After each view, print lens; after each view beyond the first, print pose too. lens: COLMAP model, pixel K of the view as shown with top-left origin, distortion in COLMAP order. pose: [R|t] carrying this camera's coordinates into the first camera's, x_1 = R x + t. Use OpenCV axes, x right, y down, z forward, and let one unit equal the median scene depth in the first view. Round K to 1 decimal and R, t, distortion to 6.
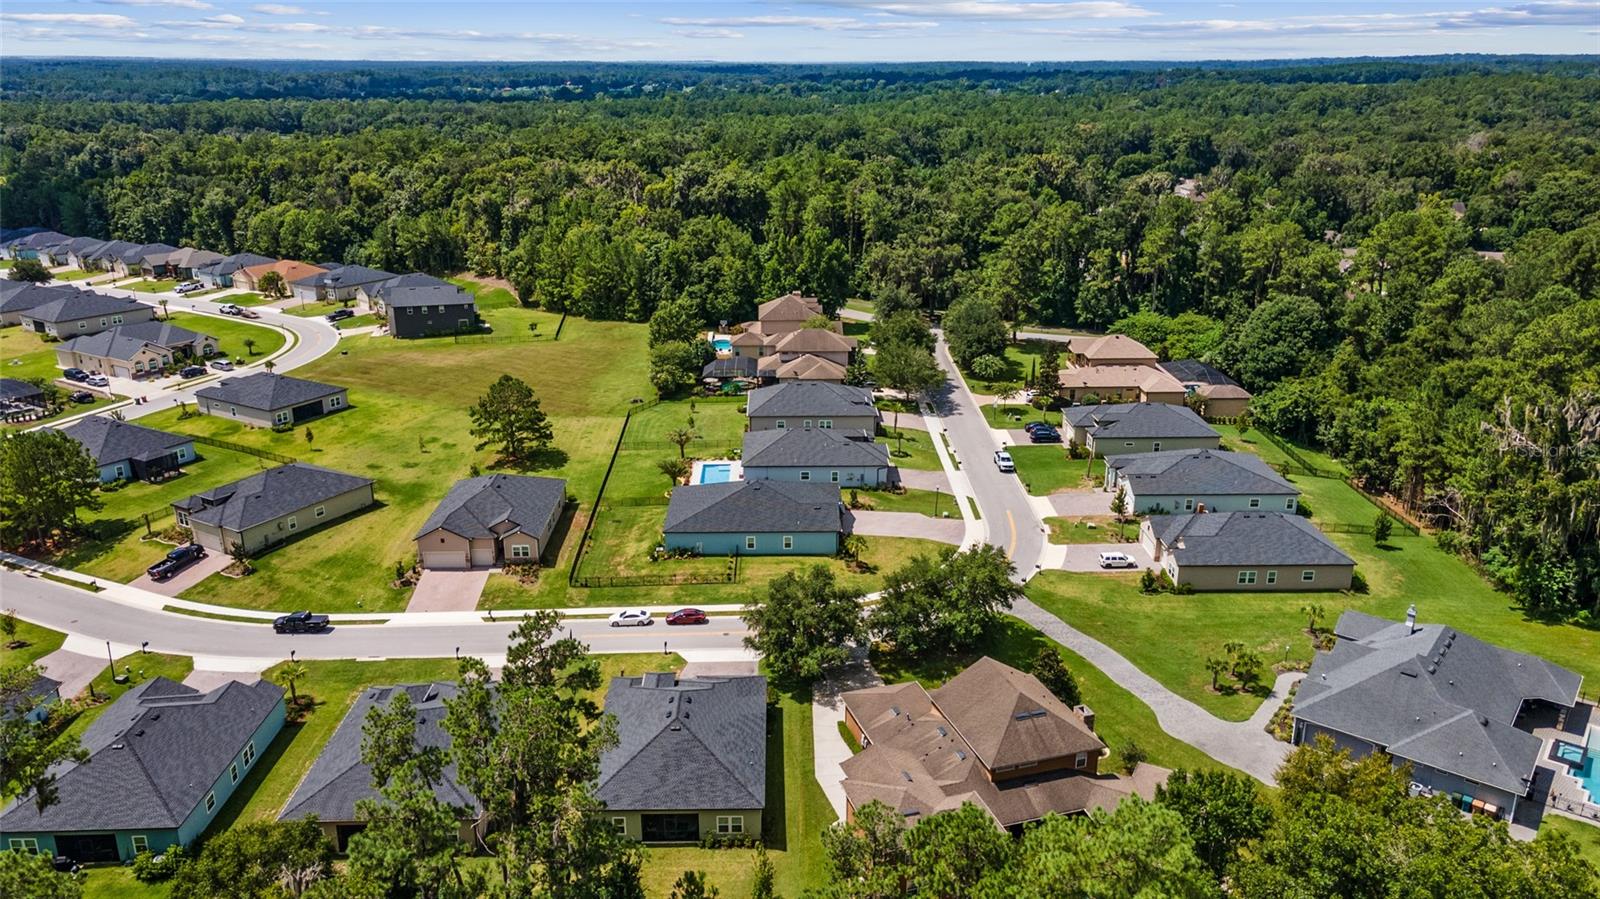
lens RADIAL K [[1152.5, 0, 792.3], [0, 1152.5, 448.0], [0, 0, 1]] dist [0.036328, 0.002972]
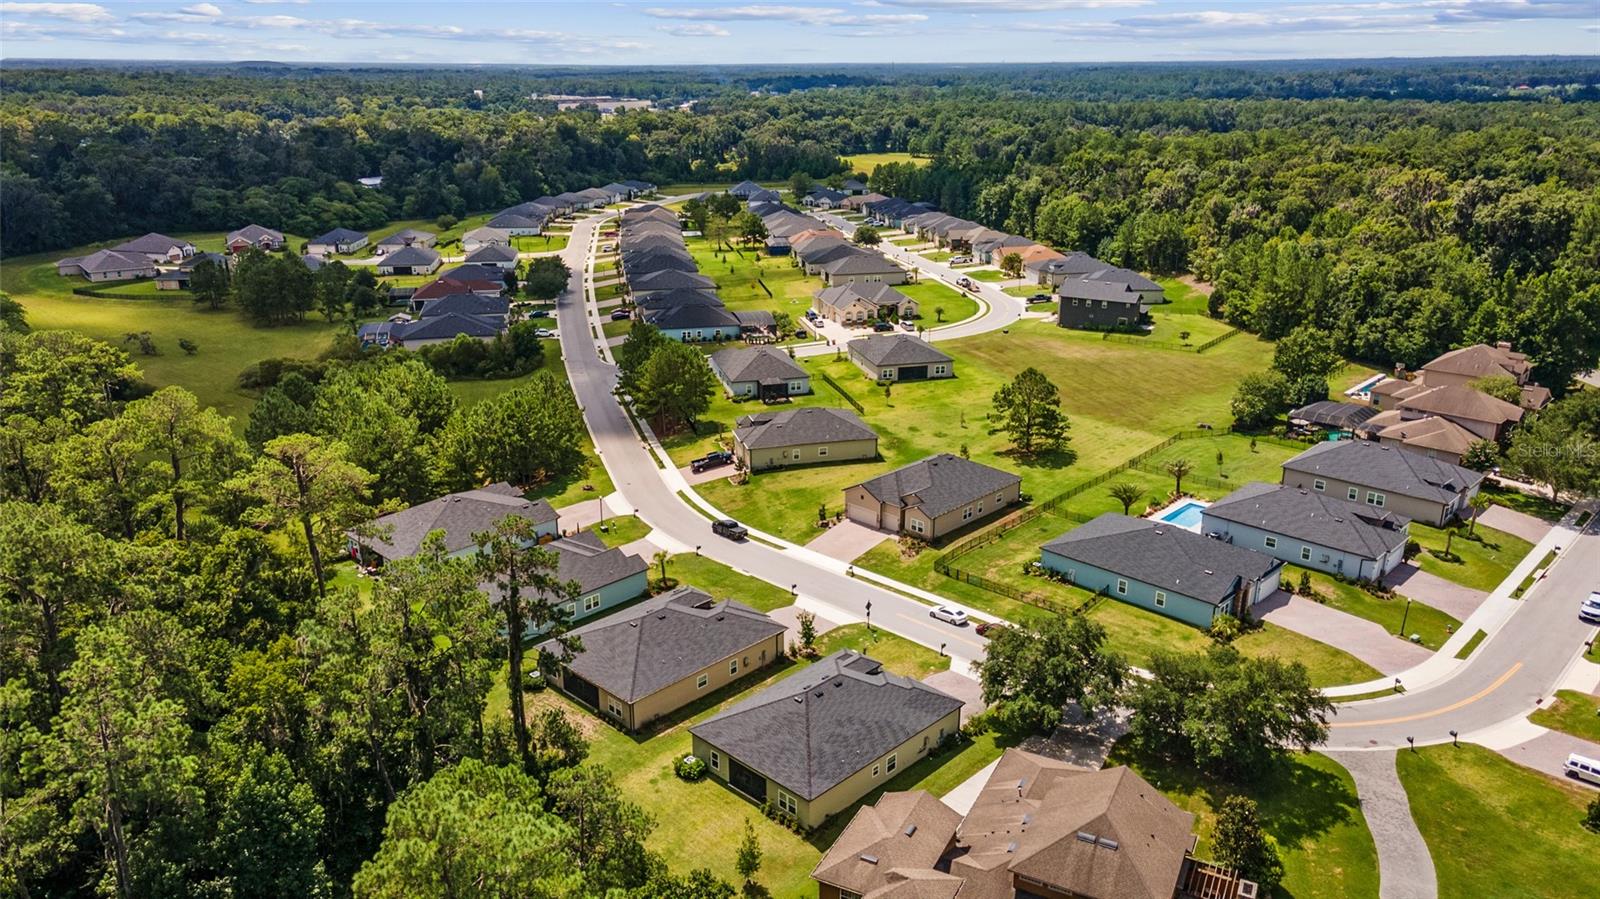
lens RADIAL K [[1152.5, 0, 792.3], [0, 1152.5, 448.0], [0, 0, 1]] dist [0.036328, 0.002972]
pose [[0.705539, 0.223086, -0.672642, 0.304315], [-0.223083, 0.970821, 0.087985, -0.037803], [0.672643, 0.087978, 0.734719, 0.119449]]
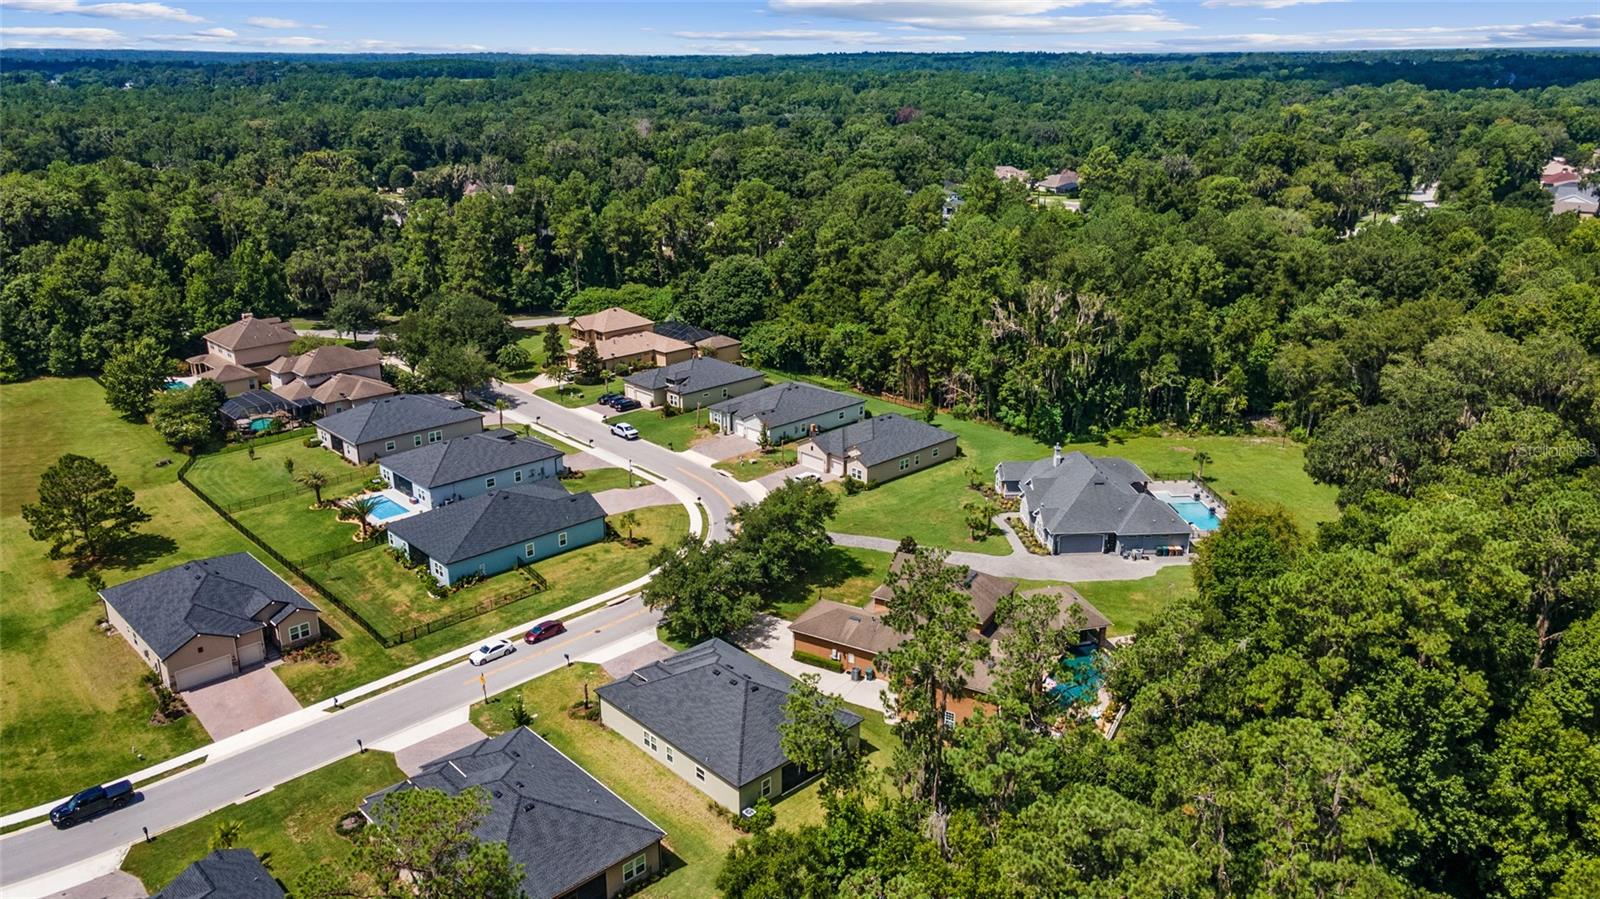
lens RADIAL K [[1152.5, 0, 792.3], [0, 1152.5, 448.0], [0, 0, 1]] dist [0.036328, 0.002972]
pose [[0.736610, -0.215660, 0.641012, -0.395265], [0.212631, 0.973583, 0.083207, -0.029406], [-0.642023, 0.075008, 0.763007, 0.086979]]
